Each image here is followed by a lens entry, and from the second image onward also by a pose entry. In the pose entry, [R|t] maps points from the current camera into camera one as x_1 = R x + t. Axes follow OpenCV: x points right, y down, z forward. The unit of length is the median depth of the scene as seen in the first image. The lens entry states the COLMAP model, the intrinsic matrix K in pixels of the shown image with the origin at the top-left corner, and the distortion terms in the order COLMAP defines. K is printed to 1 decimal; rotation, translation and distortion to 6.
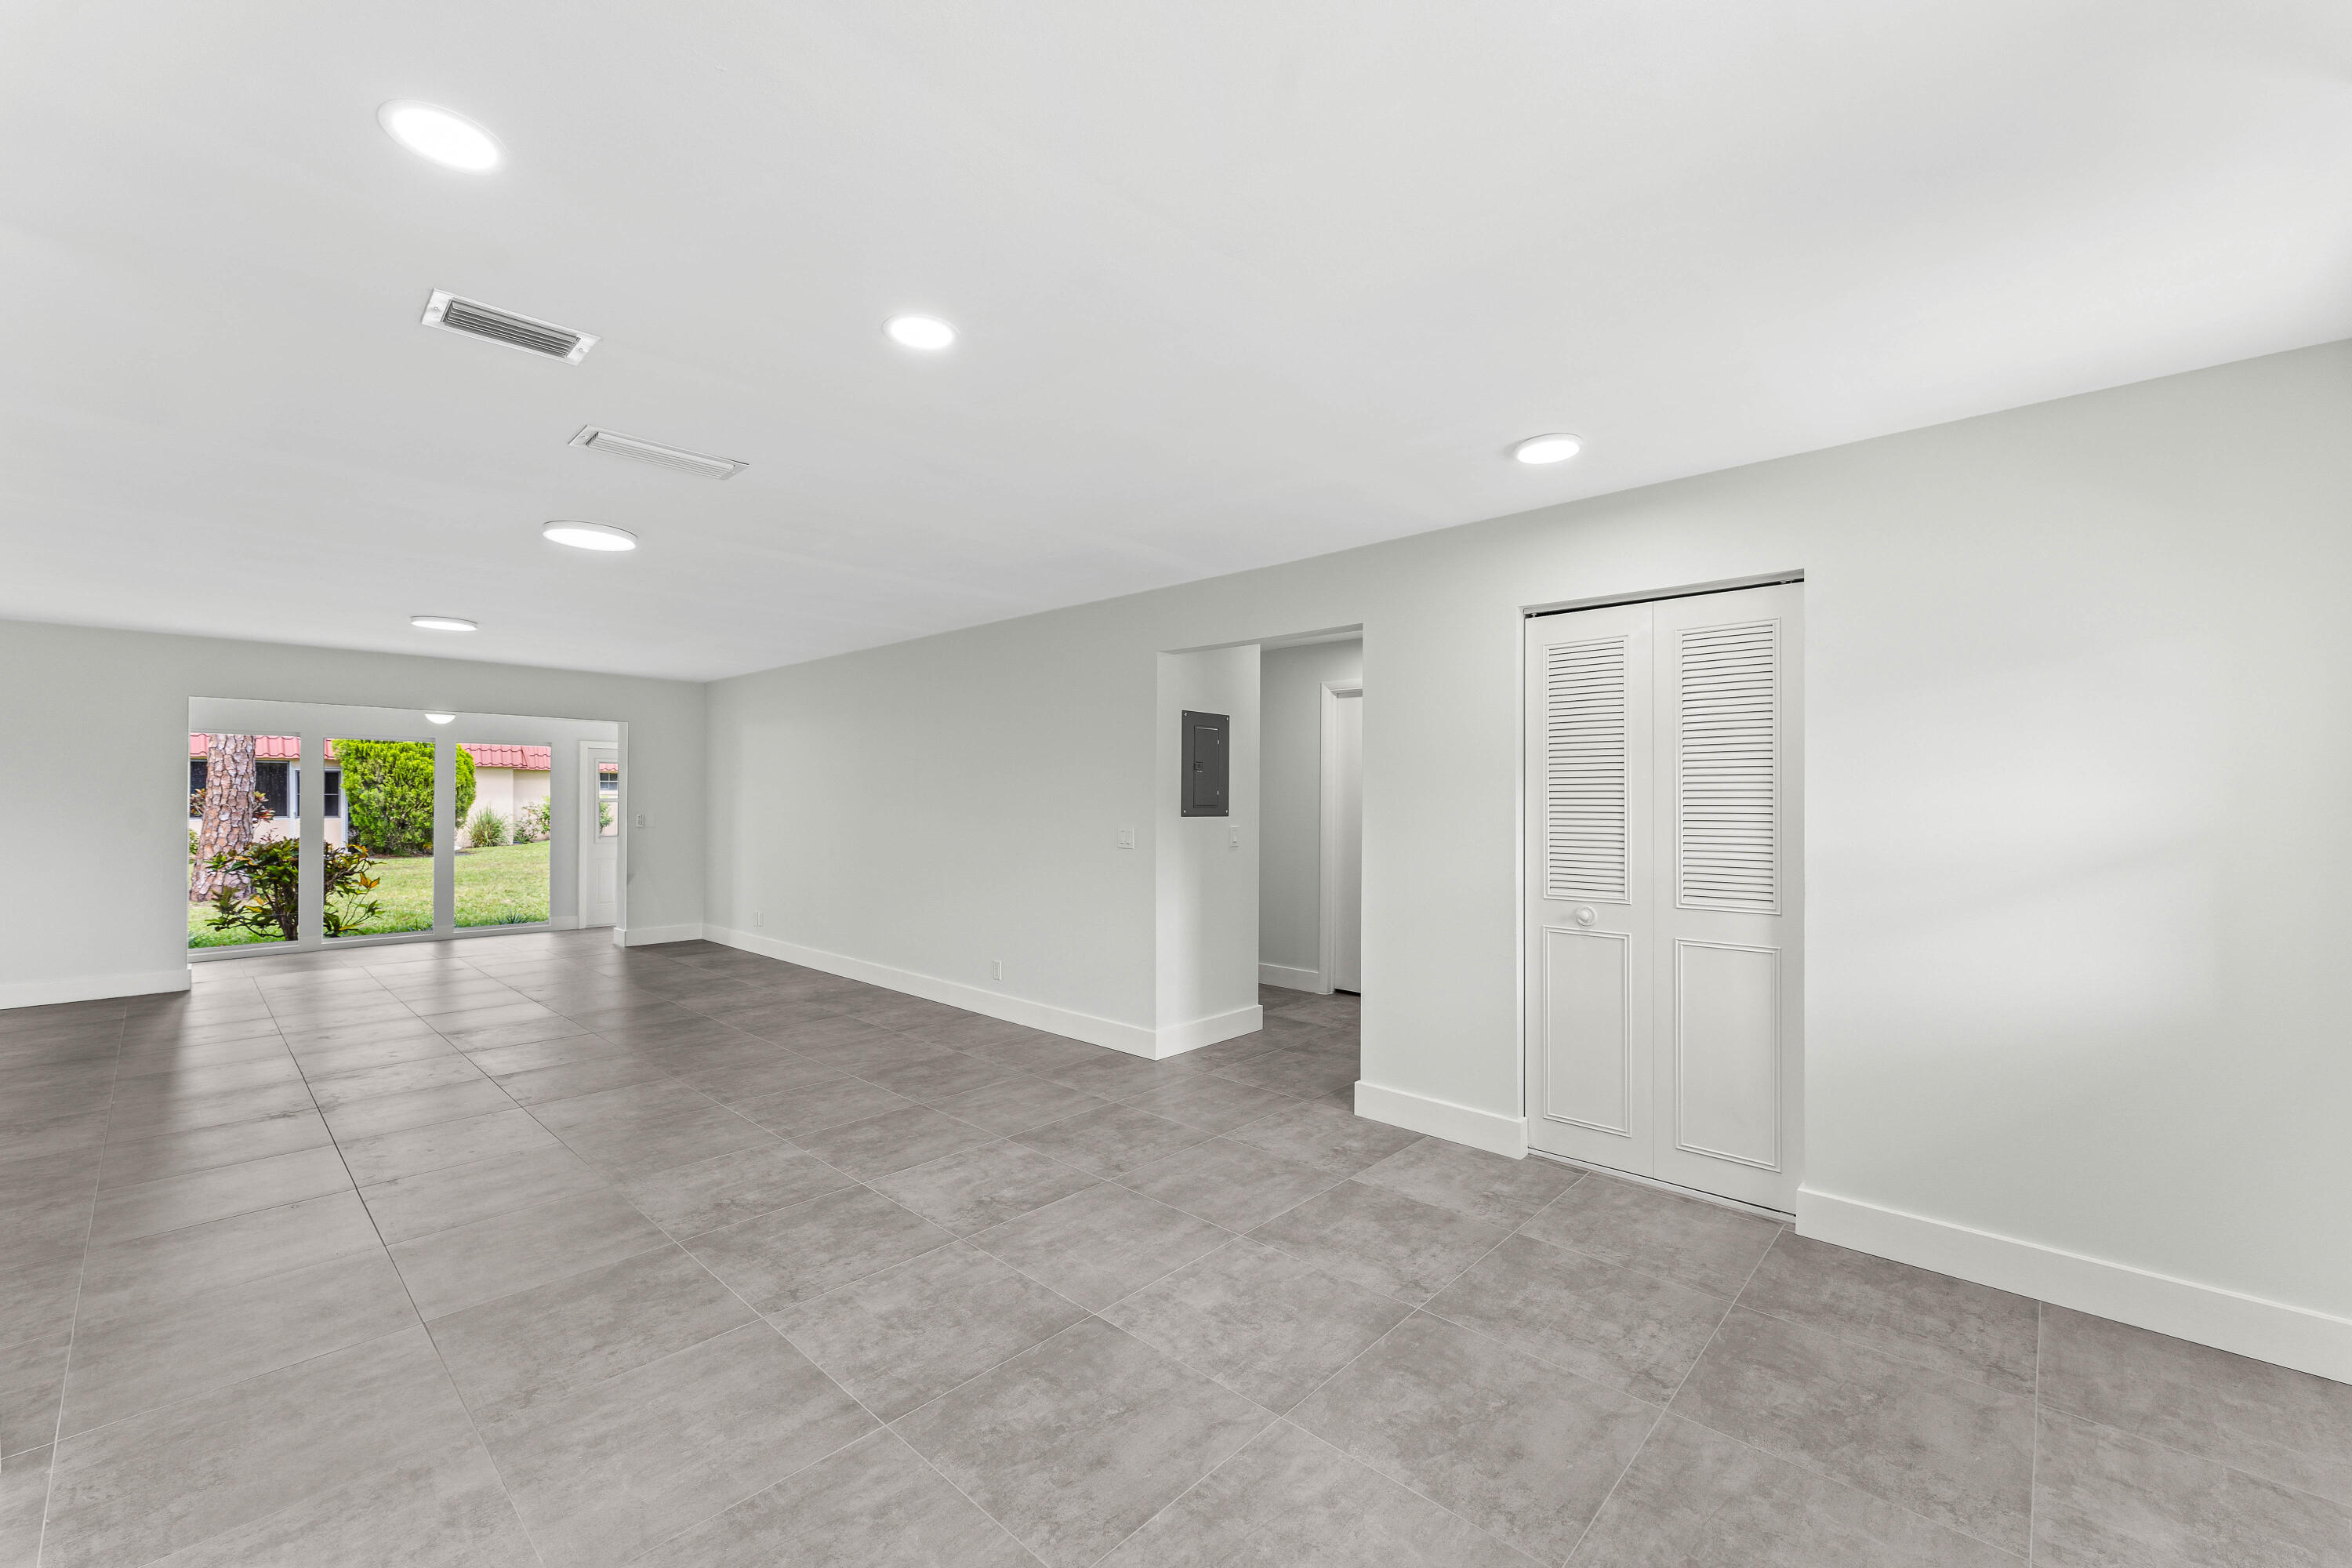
lens RADIAL K [[947.2, 0, 1176.8], [0, 947.2, 798.7], [0, 0, 1]] dist [-0.000020, -0.000110]
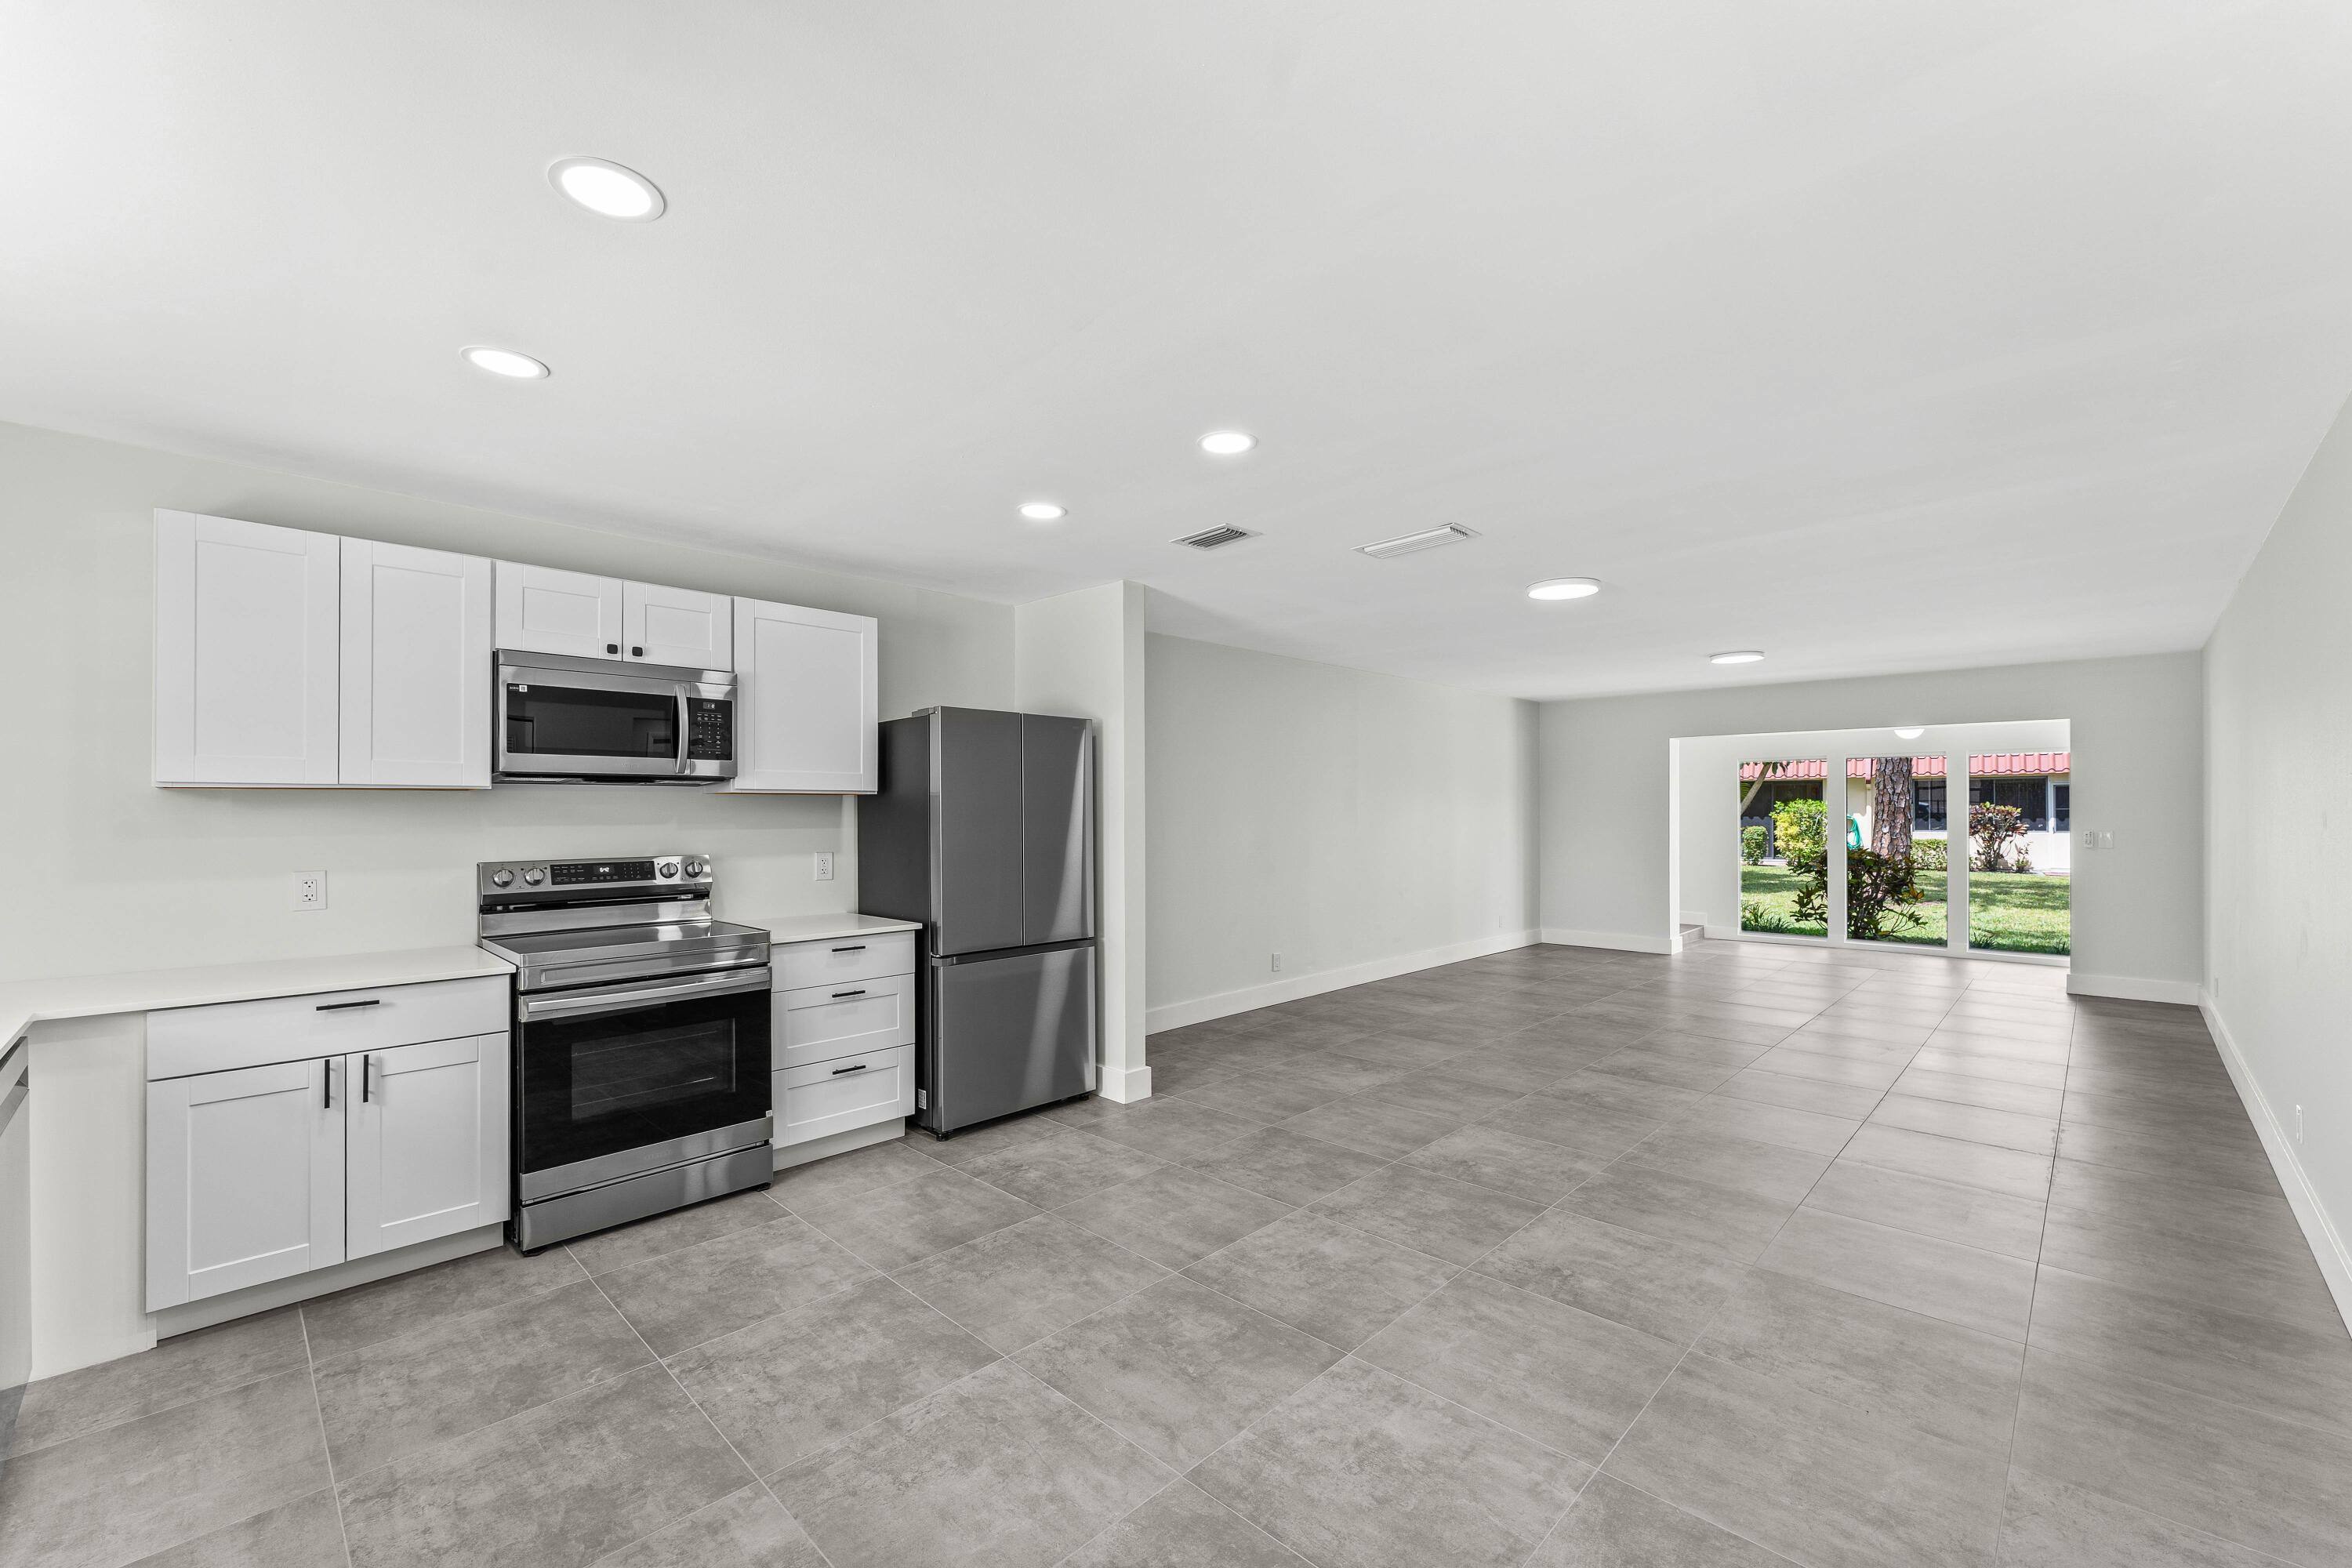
lens RADIAL K [[947.2, 0, 1176.7], [0, 947.2, 803.6], [0, 0, 1]] dist [-0.000020, -0.000110]
pose [[-0.022386, -0.011890, -0.999679, 0.438889], [0.001371, 0.999928, -0.011923, 0.001066], [0.999748, -0.001638, -0.022368, 0.425592]]
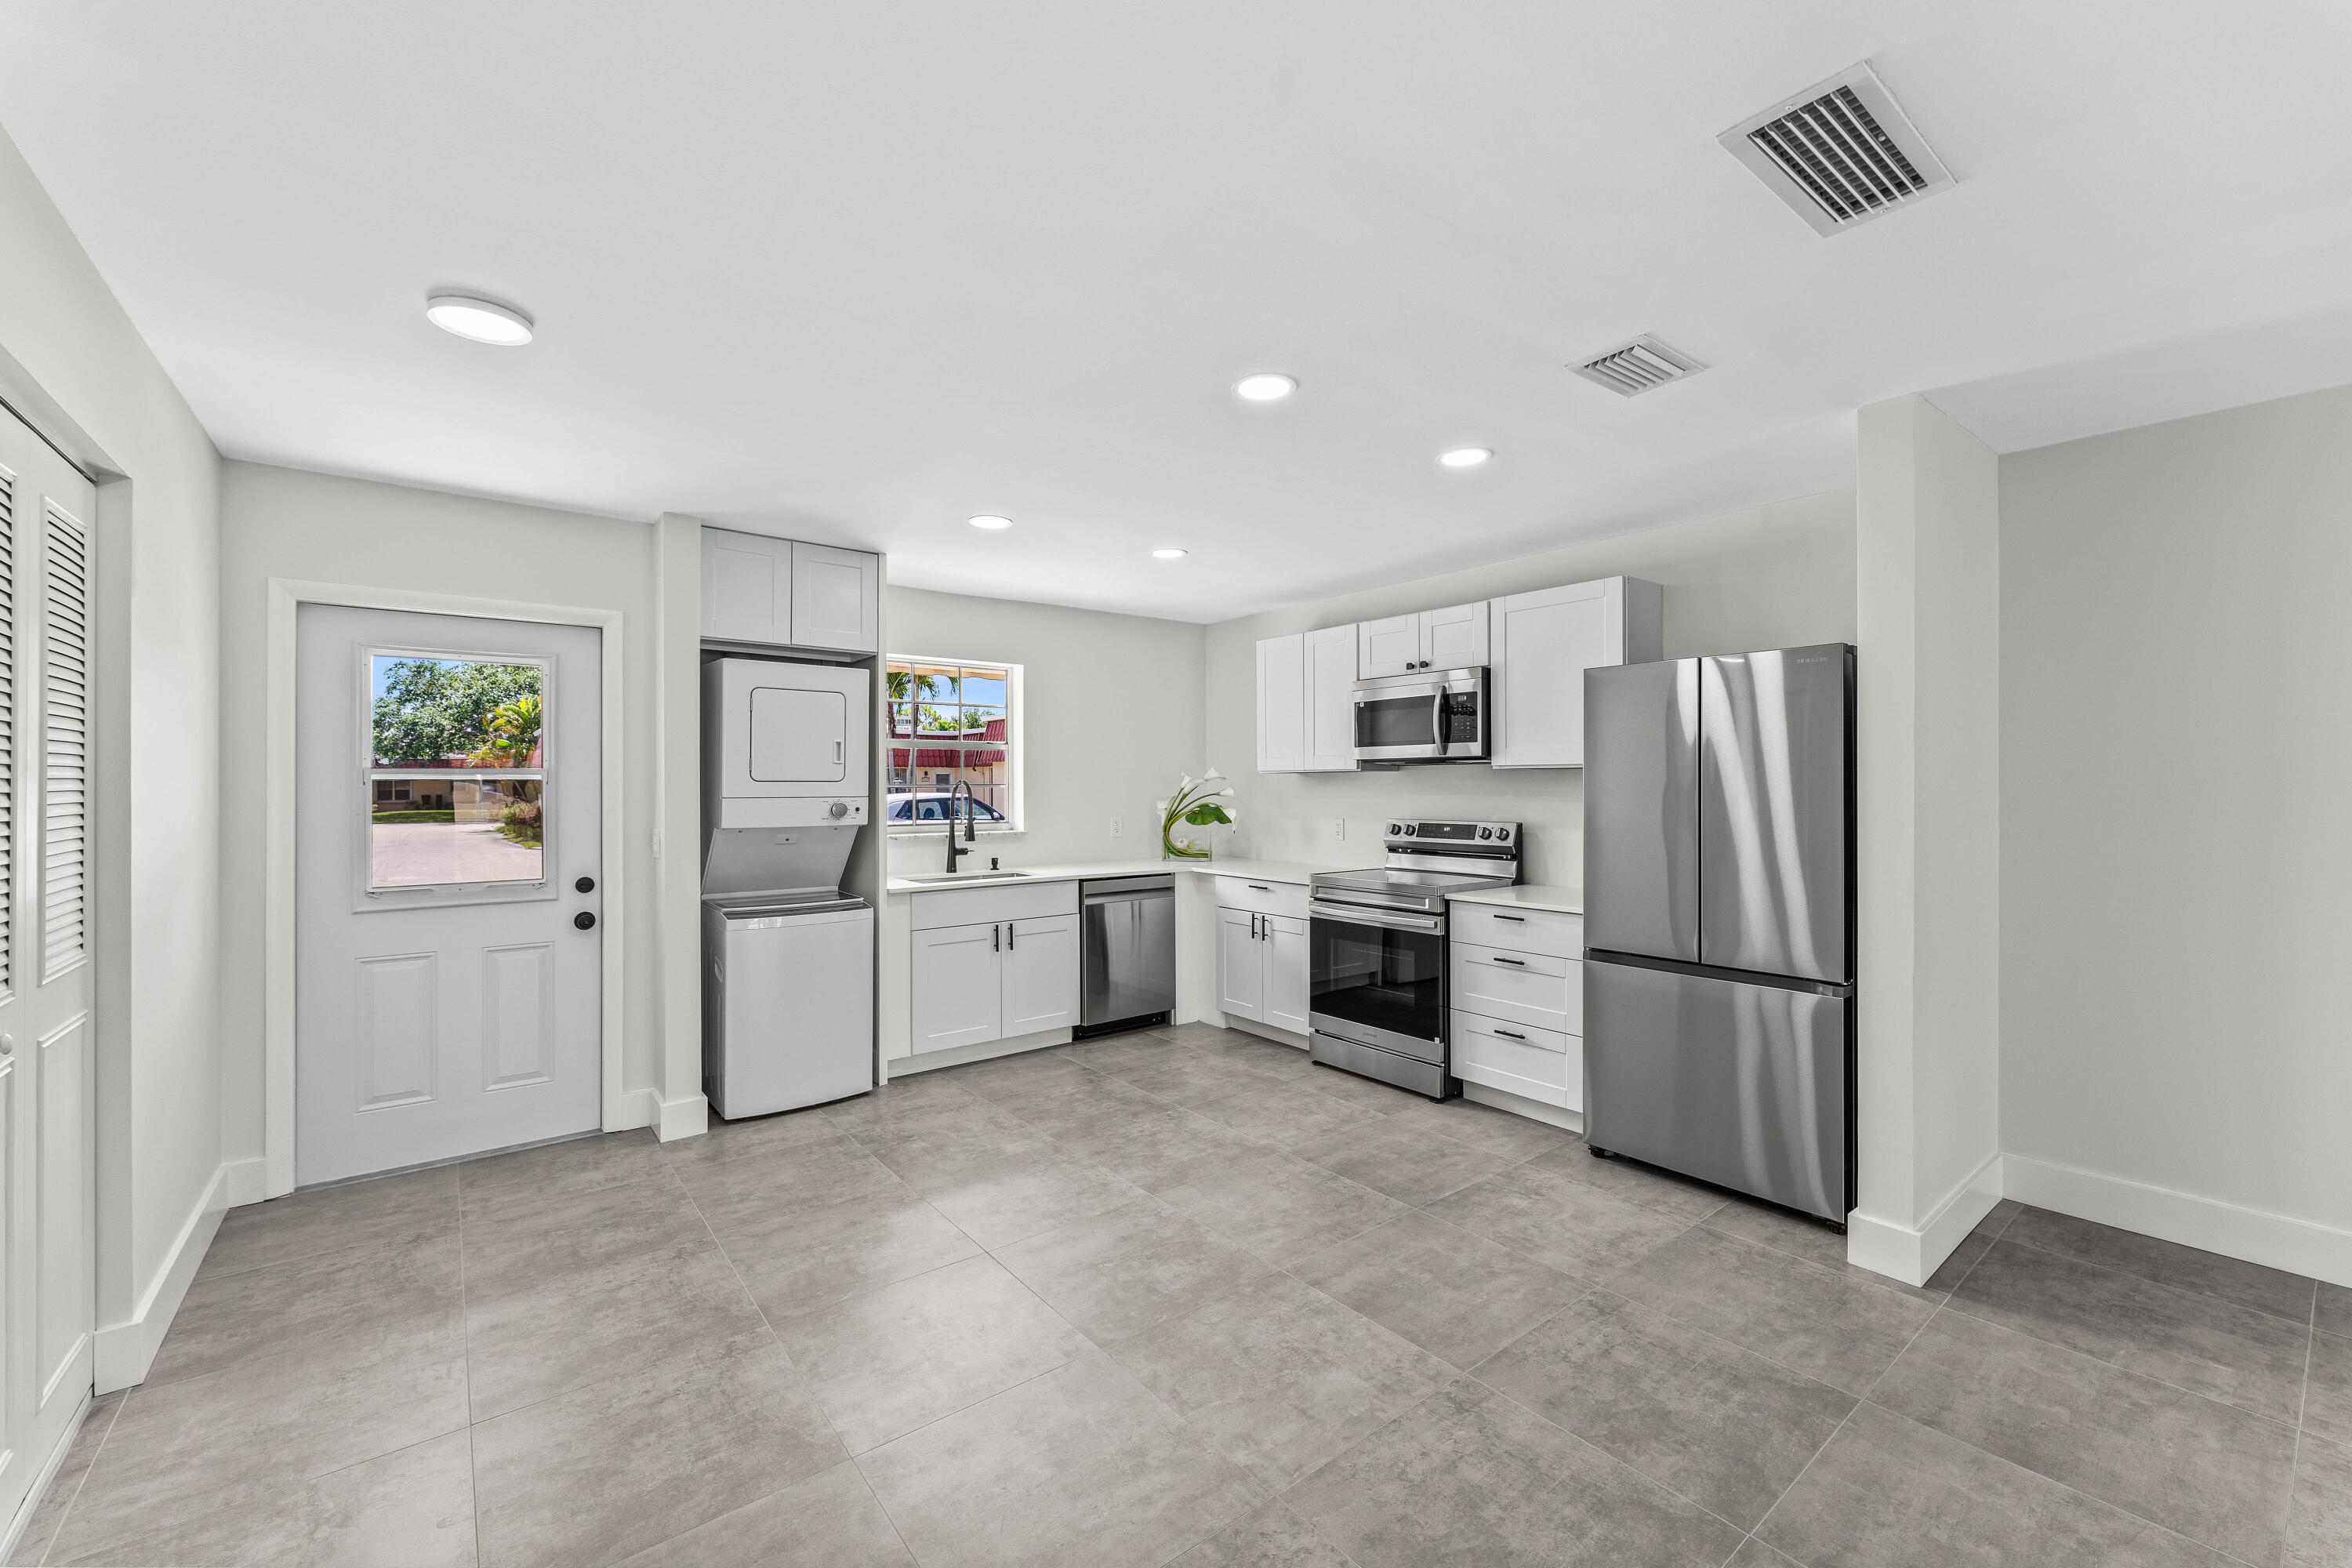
lens RADIAL K [[947.2, 0, 1179.4], [0, 947.2, 778.4], [0, 0, 1]] dist [-0.000020, -0.000110]
pose [[-0.988163, -0.000038, 0.153406, -0.152649], [-0.000518, 0.999995, -0.003091, -0.005314], [-0.153405, -0.003133, -0.988158, 0.955286]]
